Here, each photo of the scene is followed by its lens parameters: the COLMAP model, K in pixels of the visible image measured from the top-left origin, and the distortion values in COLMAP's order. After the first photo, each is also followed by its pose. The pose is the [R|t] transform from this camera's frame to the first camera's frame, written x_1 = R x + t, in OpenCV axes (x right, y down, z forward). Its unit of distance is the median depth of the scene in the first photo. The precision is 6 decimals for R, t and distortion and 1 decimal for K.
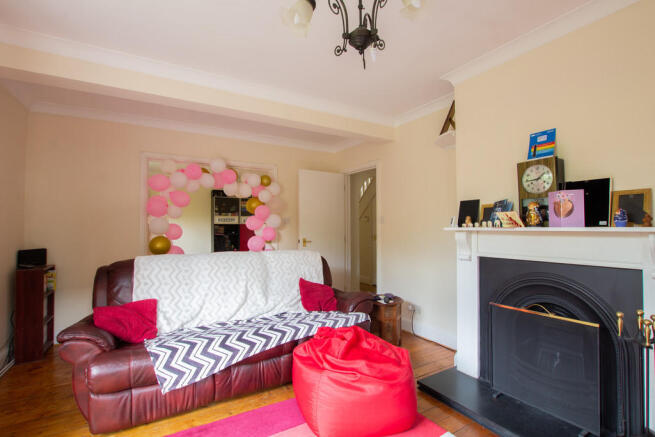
lens RADIAL K [[306.1, 0, 327.2], [0, 306.1, 218.3], [0, 0, 1]] dist [-0.028919, -0.001102]
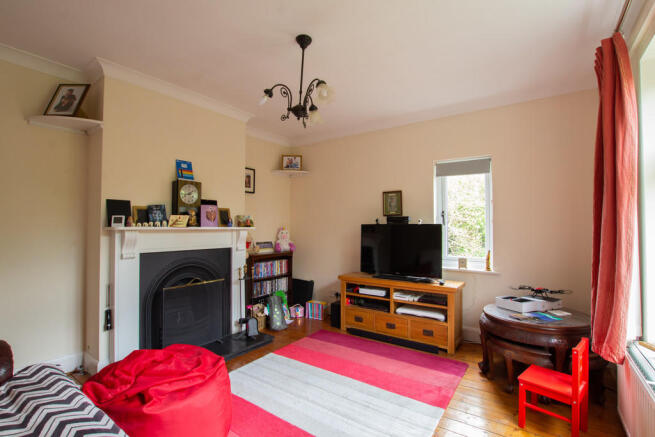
lens RADIAL K [[306.1, 0, 326.9], [0, 306.1, 220.8], [0, 0, 1]] dist [-0.028919, -0.001102]
pose [[-0.415337, 0.015104, 0.909542, -0.893714], [-0.033970, 0.998907, -0.032100, 0.023551], [-0.909033, -0.044229, -0.414370, 0.962316]]
